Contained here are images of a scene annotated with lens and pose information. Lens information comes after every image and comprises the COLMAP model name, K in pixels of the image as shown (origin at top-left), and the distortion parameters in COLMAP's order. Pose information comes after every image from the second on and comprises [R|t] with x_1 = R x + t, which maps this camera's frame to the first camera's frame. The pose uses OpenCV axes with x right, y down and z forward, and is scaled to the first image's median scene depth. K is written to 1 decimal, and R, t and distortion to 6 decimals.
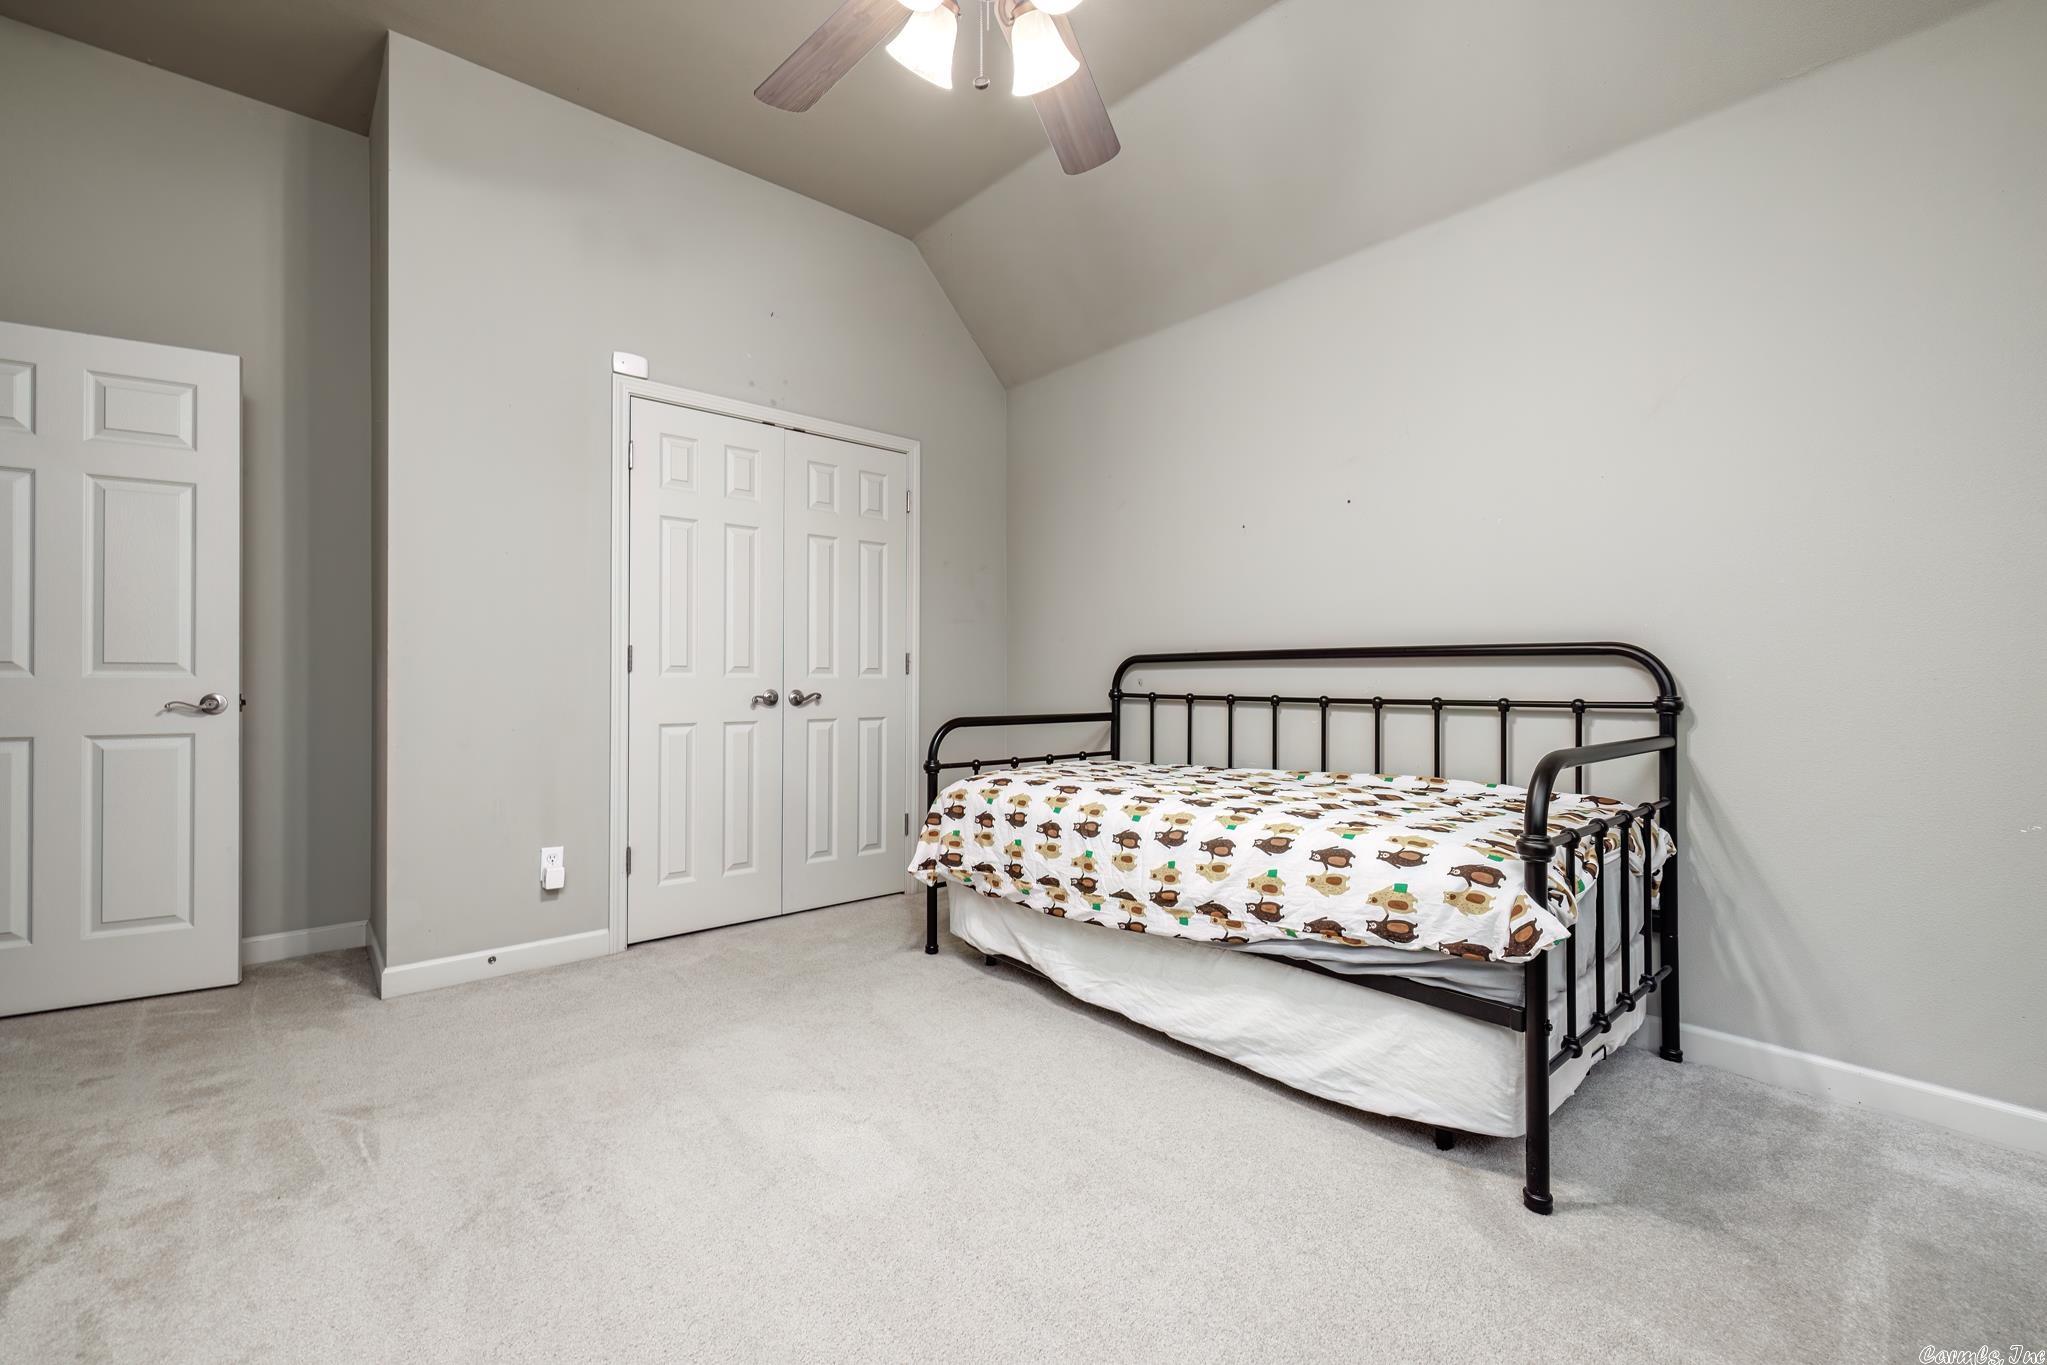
lens RADIAL K [[872.6, 0, 1035.1], [0, 872.6, 685.8], [0, 0, 1]] dist [-0.000114, -0.000595]
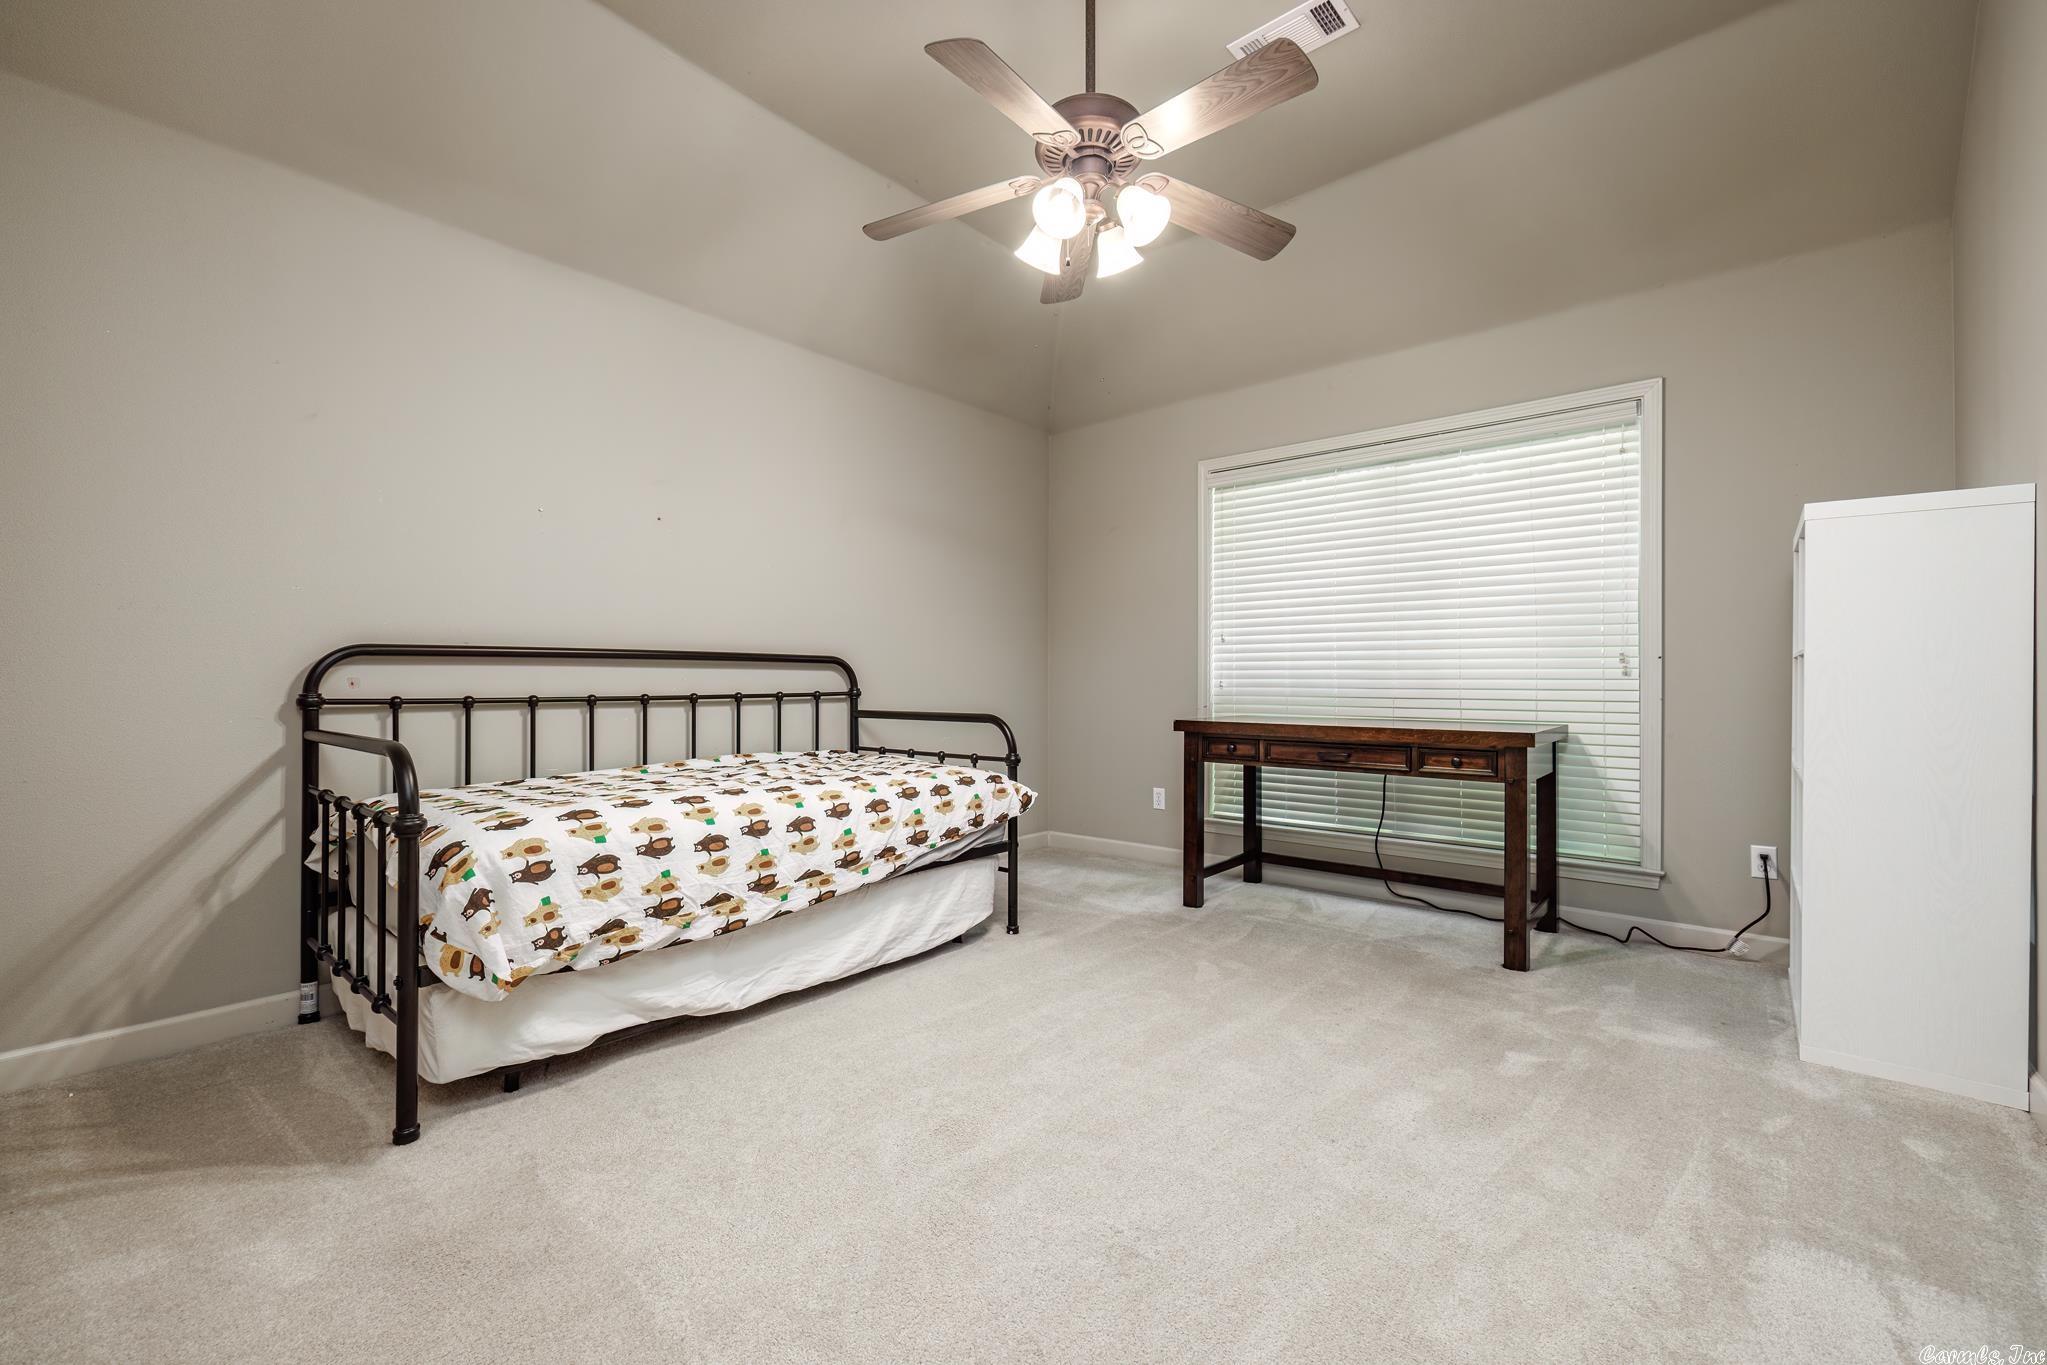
lens RADIAL K [[872.6, 0, 1034.8], [0, 872.6, 677.6], [0, 0, 1]] dist [-0.000114, -0.000595]
pose [[-0.171385, 0.002071, 0.985202, -0.958332], [0.006575, 0.999978, -0.000958, -0.005155], [-0.985182, 0.006313, -0.171395, 0.844203]]
